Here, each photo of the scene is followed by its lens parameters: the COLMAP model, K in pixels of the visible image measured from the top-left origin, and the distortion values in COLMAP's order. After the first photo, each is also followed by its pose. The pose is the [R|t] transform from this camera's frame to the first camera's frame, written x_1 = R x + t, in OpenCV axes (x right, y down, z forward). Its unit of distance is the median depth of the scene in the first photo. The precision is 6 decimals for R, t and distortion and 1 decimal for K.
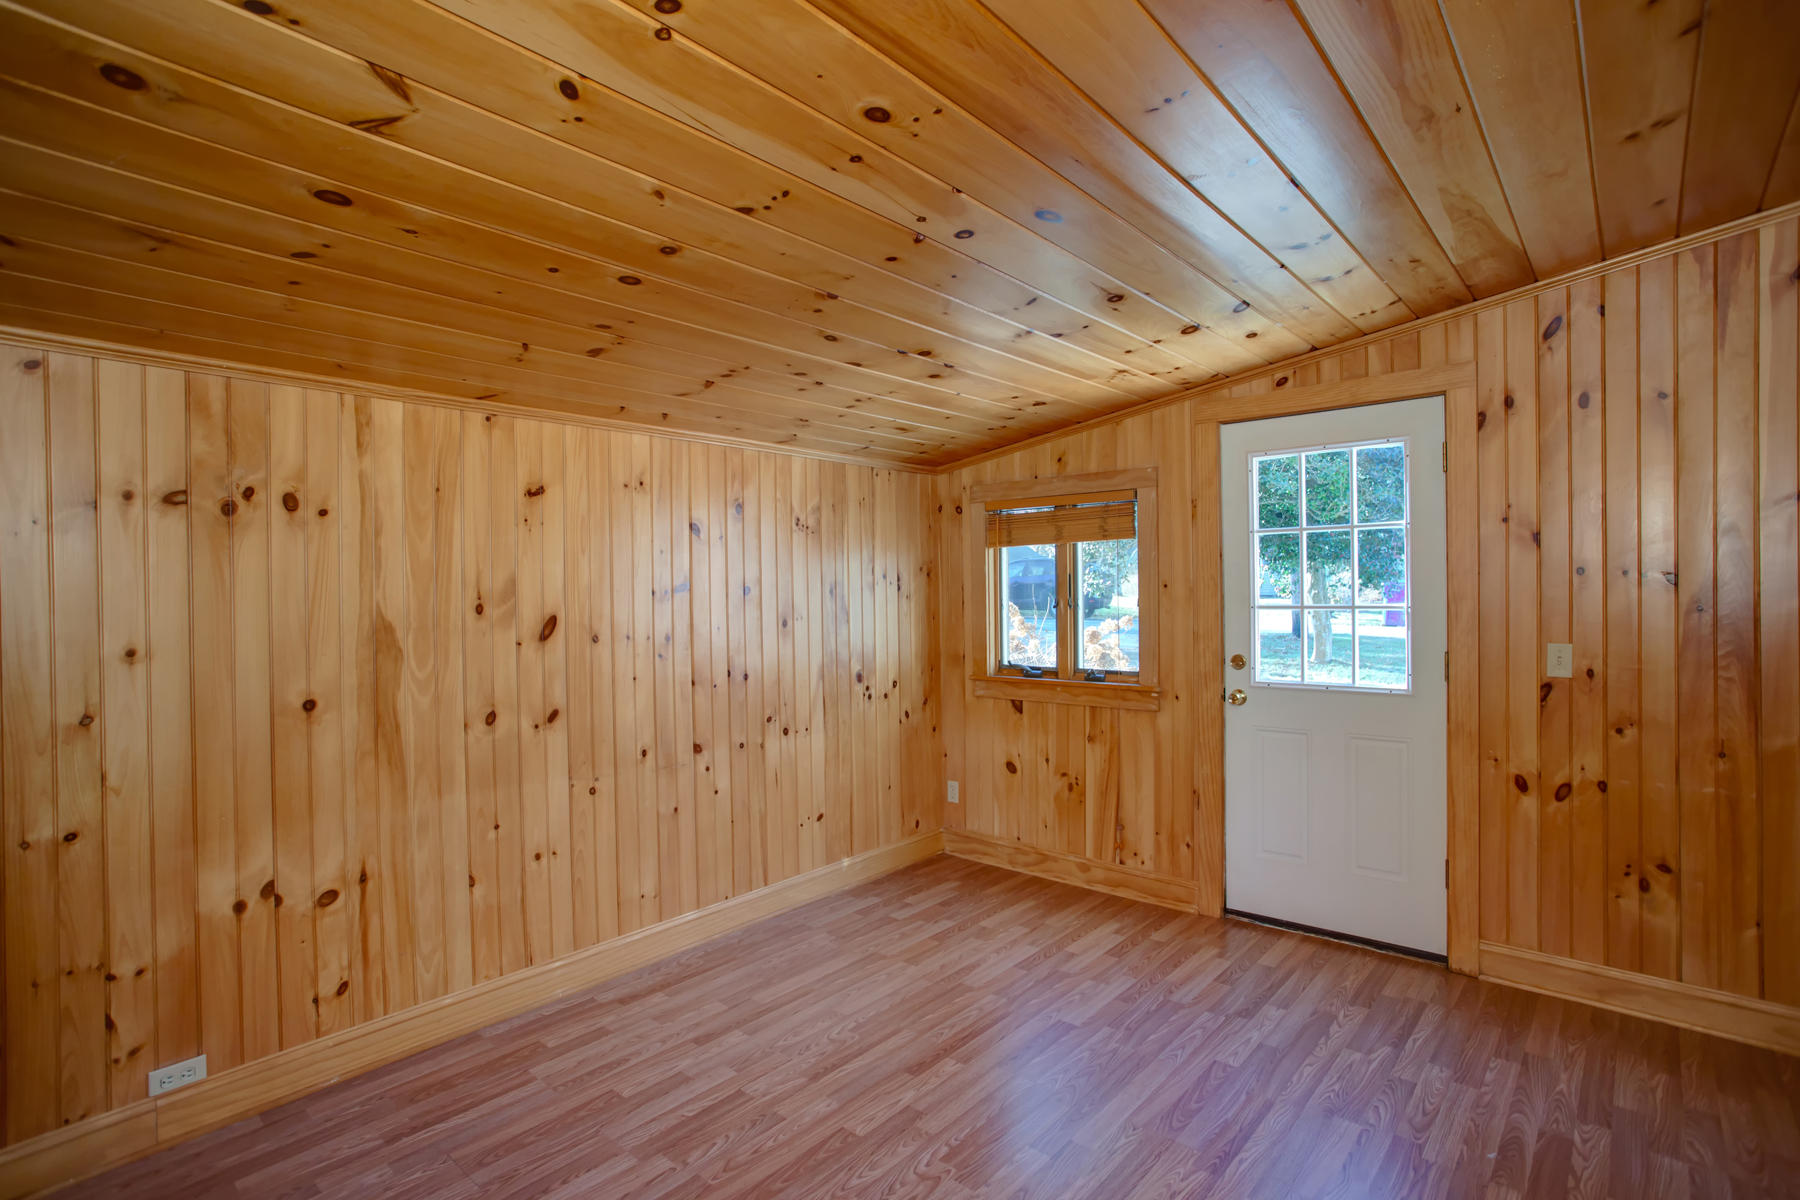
lens RADIAL K [[851.7, 0, 881.5], [0, 851.7, 599.3], [0, 0, 1]] dist [-0.004209, 0.000344]
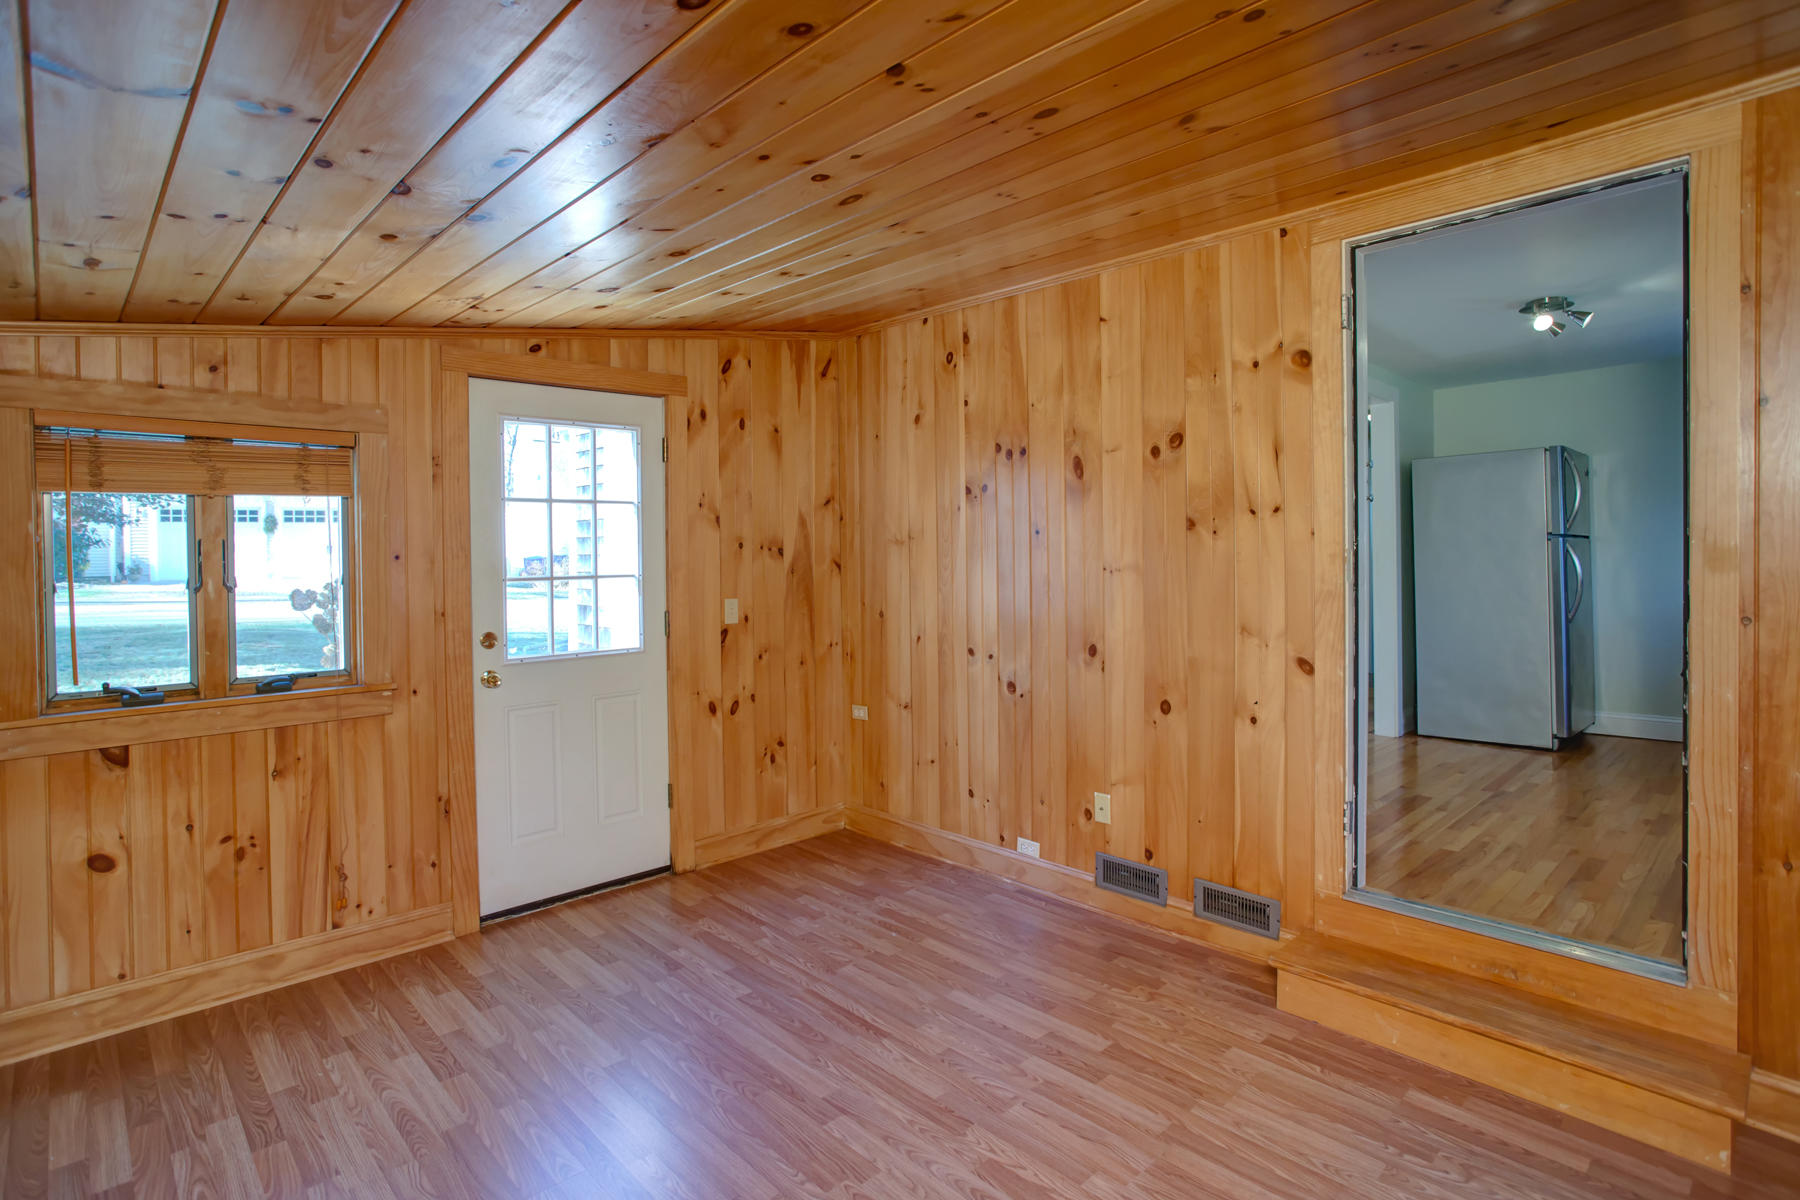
lens RADIAL K [[938.6, 0, 874.2], [0, 938.6, 544.7], [0, 0, 1]] dist [-0.054466, 0.024218]
pose [[0.095533, 0.012936, 0.995342, -0.560531], [0.018301, 0.999724, -0.014749, -0.007035], [-0.995258, 0.019625, 0.095270, 0.518419]]
